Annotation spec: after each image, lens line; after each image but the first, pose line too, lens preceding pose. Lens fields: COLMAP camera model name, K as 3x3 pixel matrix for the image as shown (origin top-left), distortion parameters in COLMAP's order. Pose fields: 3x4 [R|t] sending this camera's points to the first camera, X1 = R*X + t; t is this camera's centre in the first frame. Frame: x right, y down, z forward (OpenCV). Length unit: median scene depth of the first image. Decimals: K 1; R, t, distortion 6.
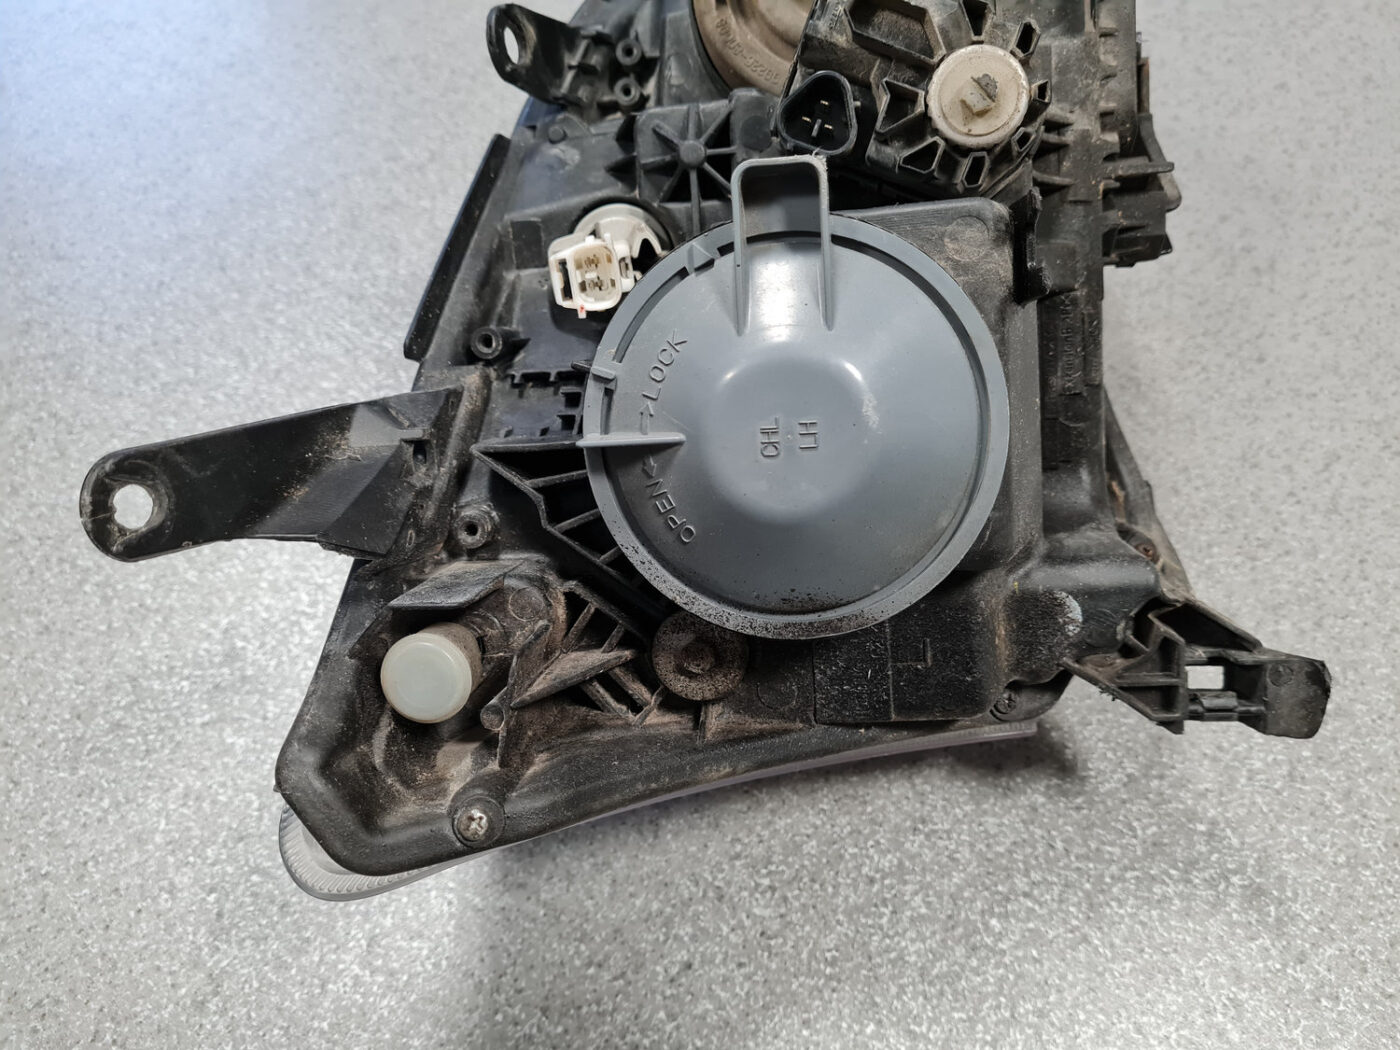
lens RADIAL K [[1140.3, 0, 700.6], [0, 1140.3, 495.7], [0, 0, 1]] dist [-0.001621, -0.022579]
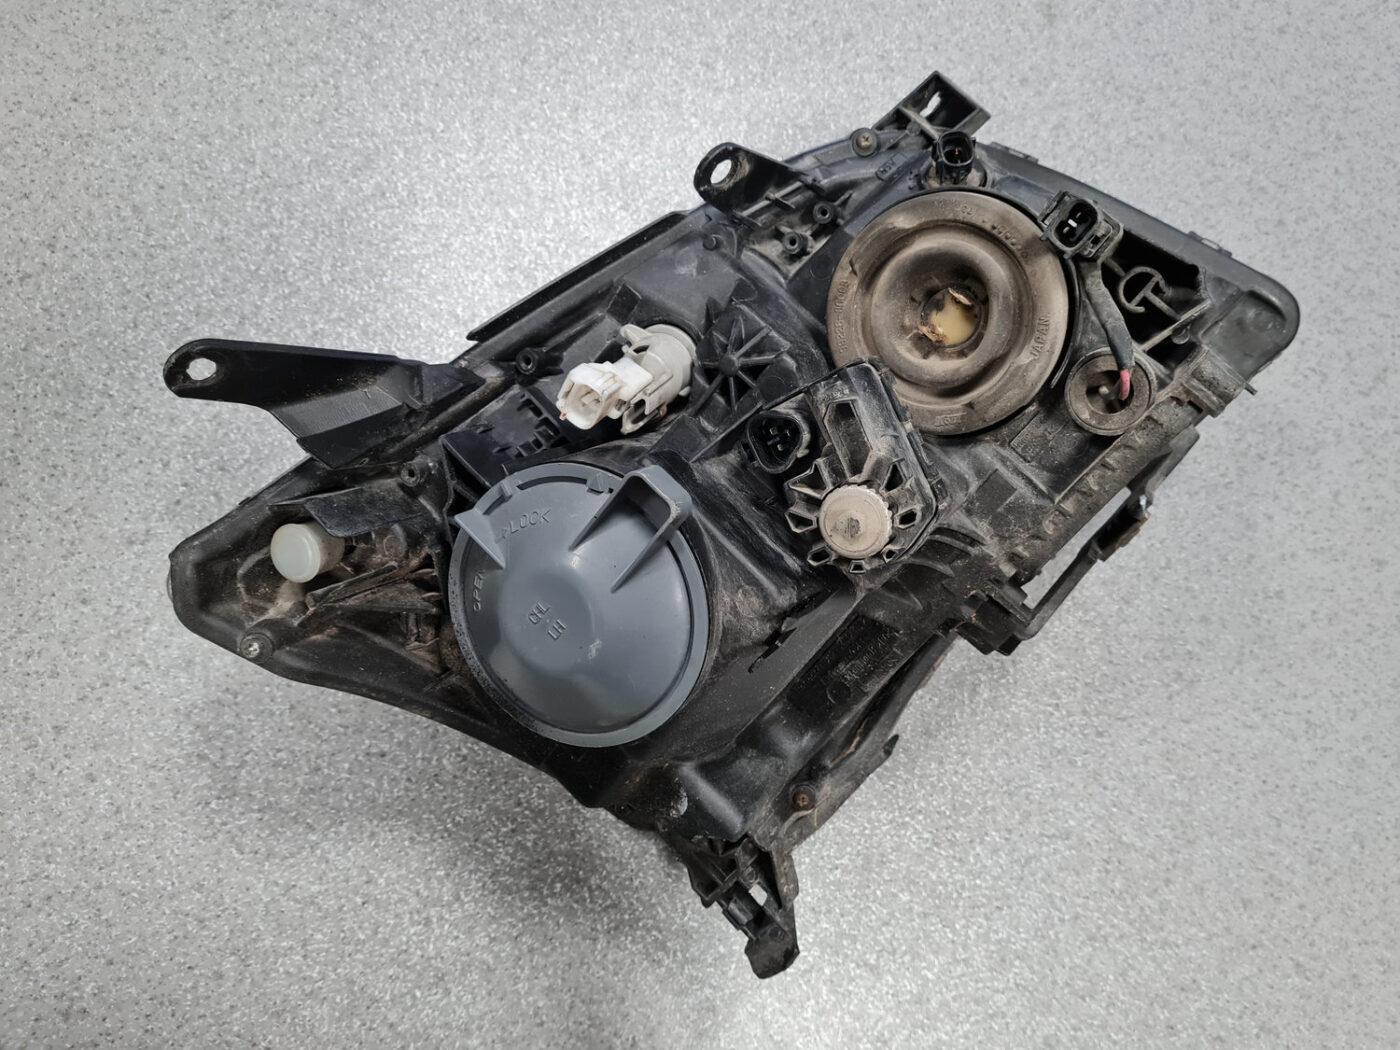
lens RADIAL K [[1140.3, 0, 700.6], [0, 1140.3, 495.7], [0, 0, 1]] dist [-0.001621, -0.022579]
pose [[0.718028, 0.694008, -0.052809, 0.126501], [-0.657990, 0.701579, 0.273563, -0.476955], [0.226904, -0.161678, 0.960403, -0.242321]]
